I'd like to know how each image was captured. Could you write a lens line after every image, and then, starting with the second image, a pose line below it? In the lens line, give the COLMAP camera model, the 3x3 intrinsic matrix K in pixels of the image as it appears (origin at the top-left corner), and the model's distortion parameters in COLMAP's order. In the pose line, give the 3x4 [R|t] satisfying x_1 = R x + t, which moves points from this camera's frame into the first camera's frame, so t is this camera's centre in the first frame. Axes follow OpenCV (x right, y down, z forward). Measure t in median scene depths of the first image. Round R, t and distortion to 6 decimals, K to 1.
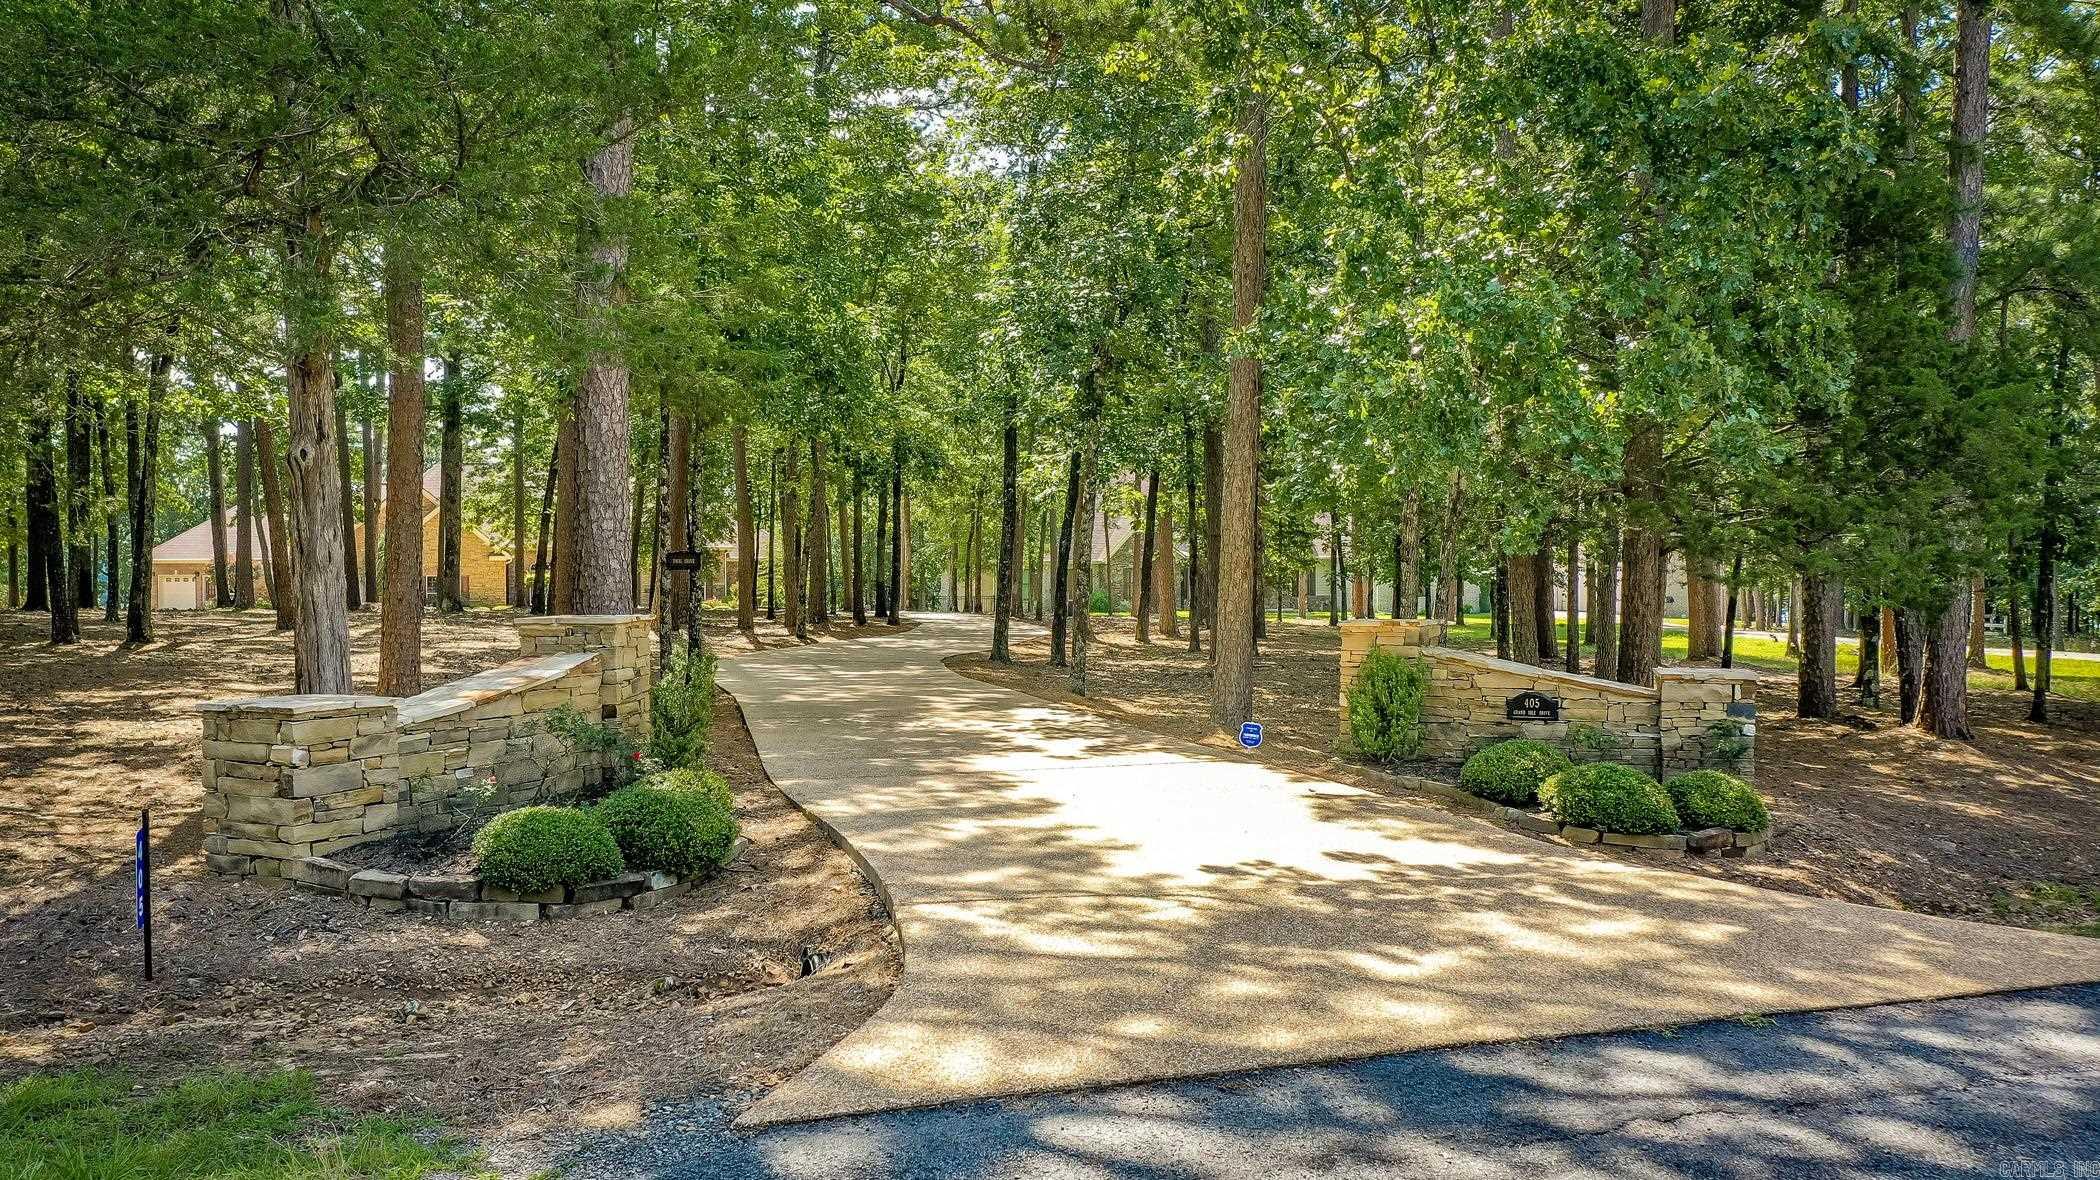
lens RADIAL K [[1628.0, 0, 1048.1], [0, 1628.0, 594.6], [0, 0, 1]] dist [0.011107, 0.005020]
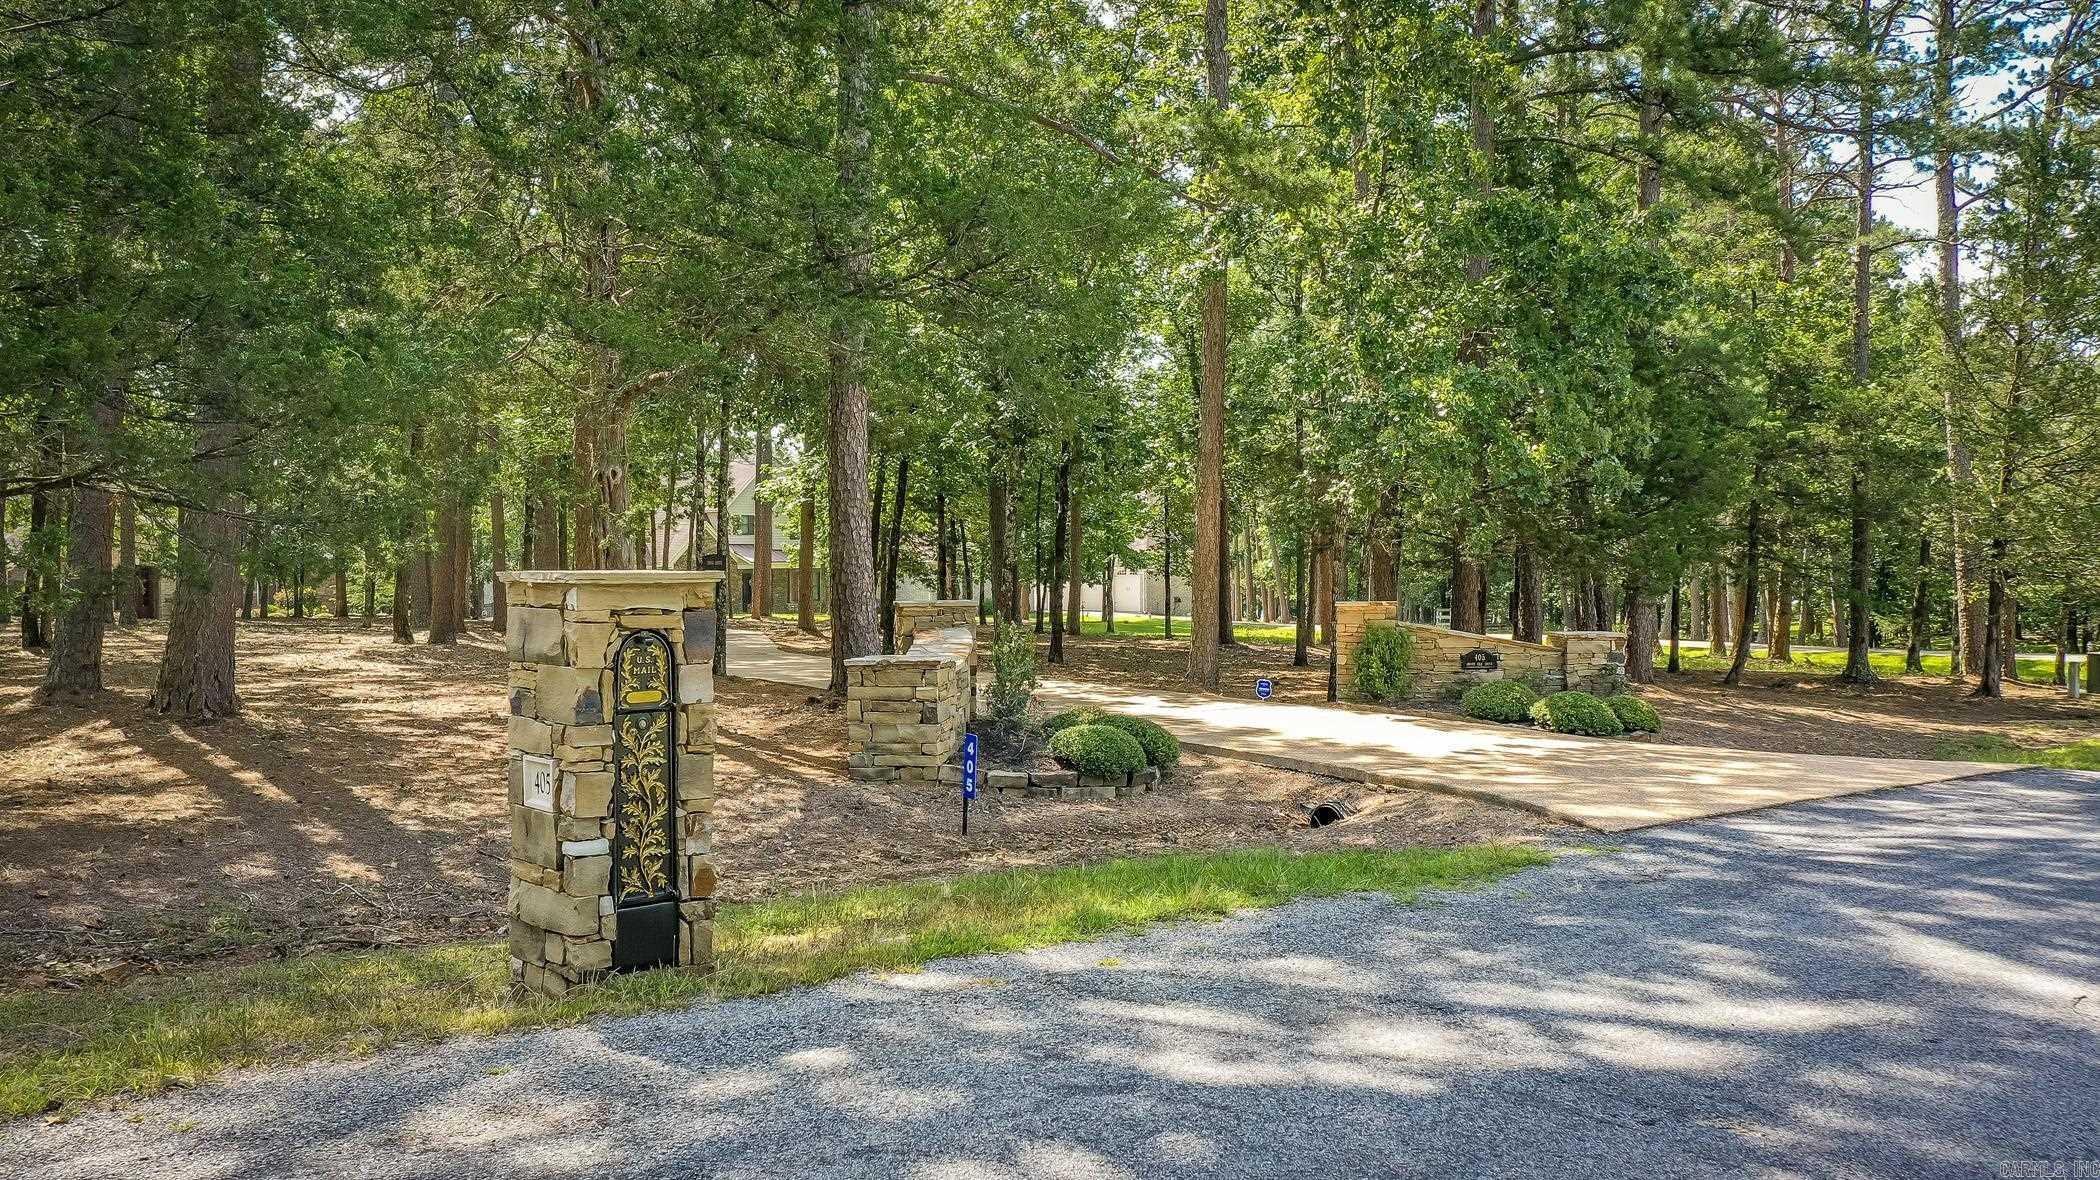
lens RADIAL K [[1628.0, 0, 1052.4], [0, 1628.0, 583.5], [0, 0, 1]] dist [0.011107, 0.005020]
pose [[0.949334, -0.008775, 0.314148, -0.549251], [0.012431, 0.999876, -0.009636, 0.011400], [-0.314024, 0.013053, 0.949325, -0.264080]]
